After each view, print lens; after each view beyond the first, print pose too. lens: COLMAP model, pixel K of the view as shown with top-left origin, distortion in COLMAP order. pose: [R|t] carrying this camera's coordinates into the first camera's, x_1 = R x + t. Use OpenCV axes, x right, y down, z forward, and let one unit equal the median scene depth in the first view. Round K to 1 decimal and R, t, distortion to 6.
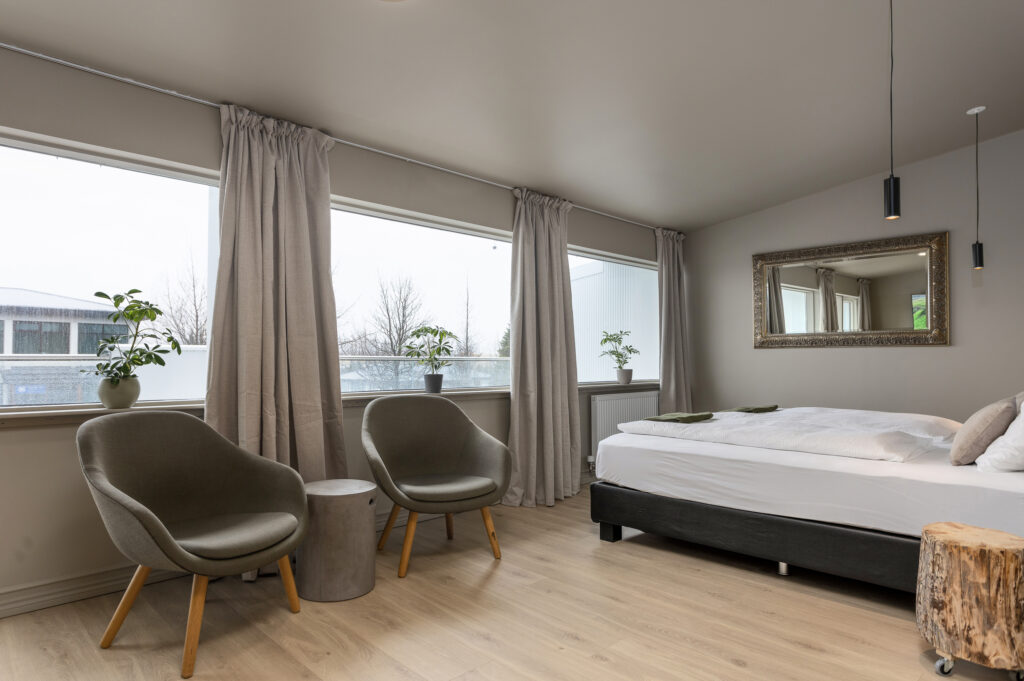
lens RADIAL K [[604.3, 0, 497.0], [0, 604.3, 346.1], [0, 0, 1]] dist [-0.000992, 0.000277]
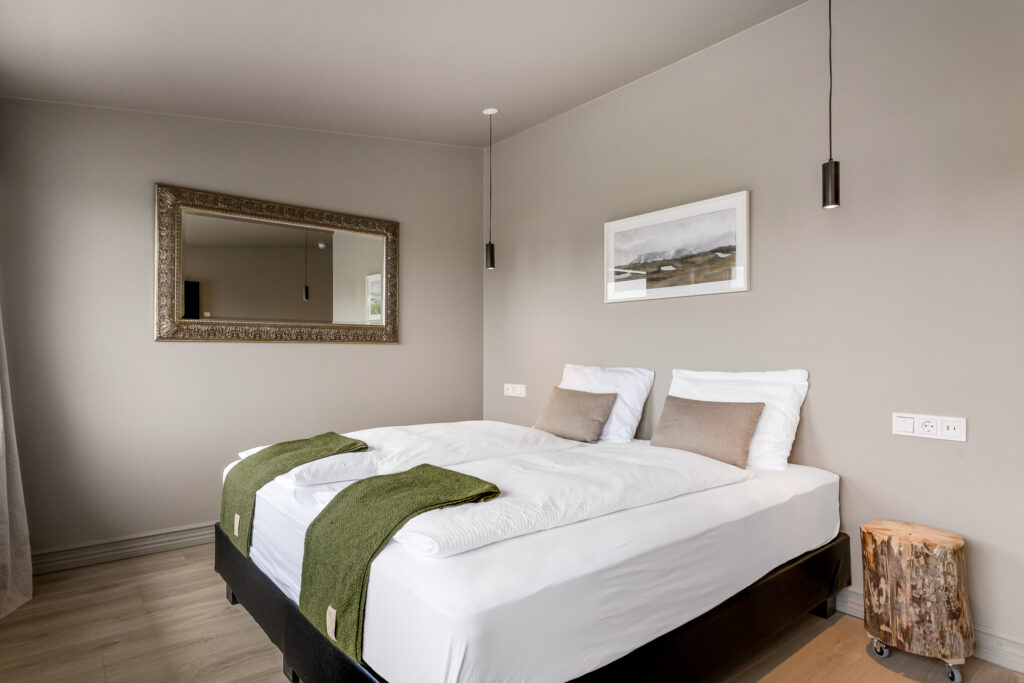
lens RADIAL K [[569.9, 0, 501.5], [0, 569.9, 348.8], [0, 0, 1]] dist [0.000847, 0.001437]
pose [[0.092477, 0.006199, 0.995695, -0.212063], [-0.024434, 0.999694, -0.003954, 0.011682], [-0.995415, -0.023963, 0.092601, 1.291487]]
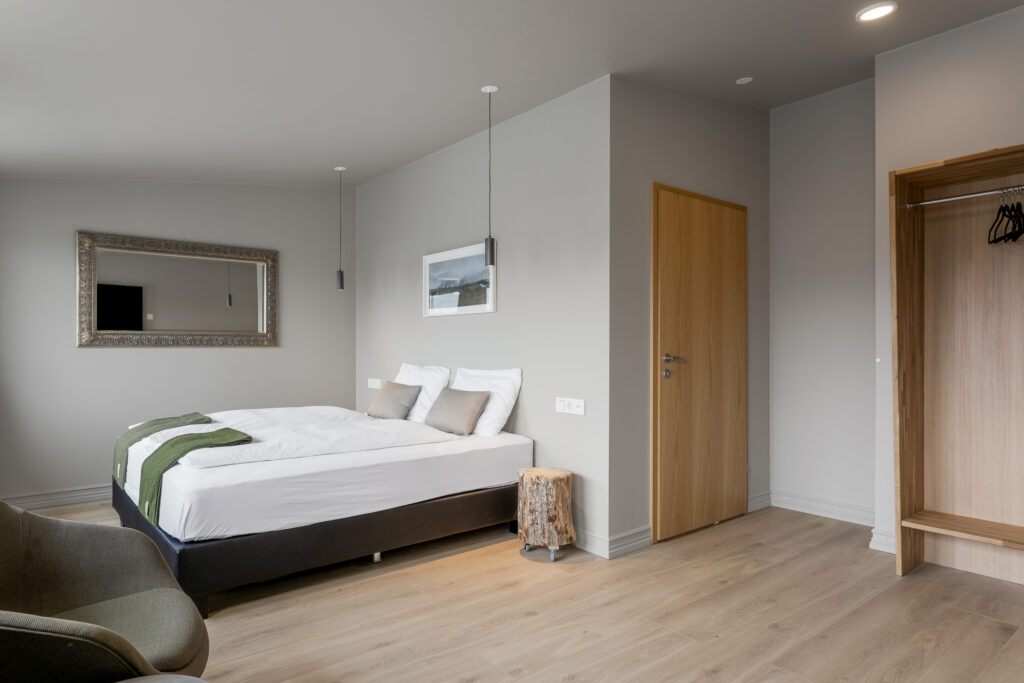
lens RADIAL K [[604.3, 0, 497.0], [0, 604.3, 347.1], [0, 0, 1]] dist [-0.000992, 0.000277]
pose [[0.089255, -0.001785, 0.996007, -0.691432], [-0.023184, 0.999724, 0.003869, -0.026368], [-0.995739, -0.023437, 0.089189, 0.786320]]
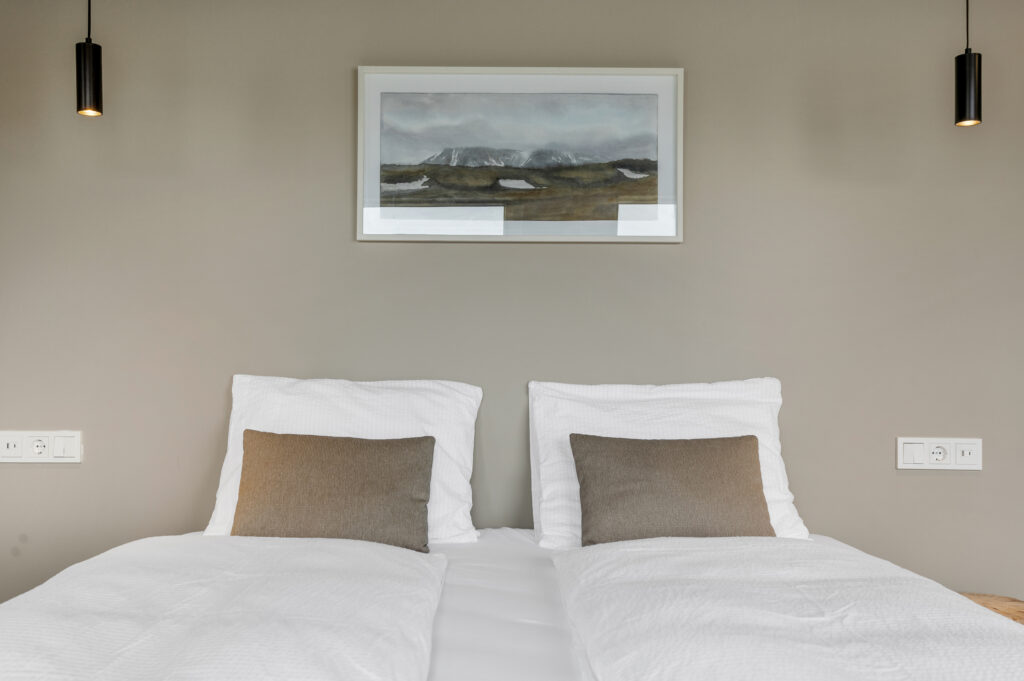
lens RADIAL K [[921.4, 0, 498.4], [0, 921.4, 339.1], [0, 0, 1]] dist [0.003054, 0.000393]
pose [[-0.730288, 0.009068, 0.683079, 0.353251], [-0.021628, 0.999104, -0.036386, 0.031461], [-0.682797, -0.041346, -0.729438, 1.784264]]
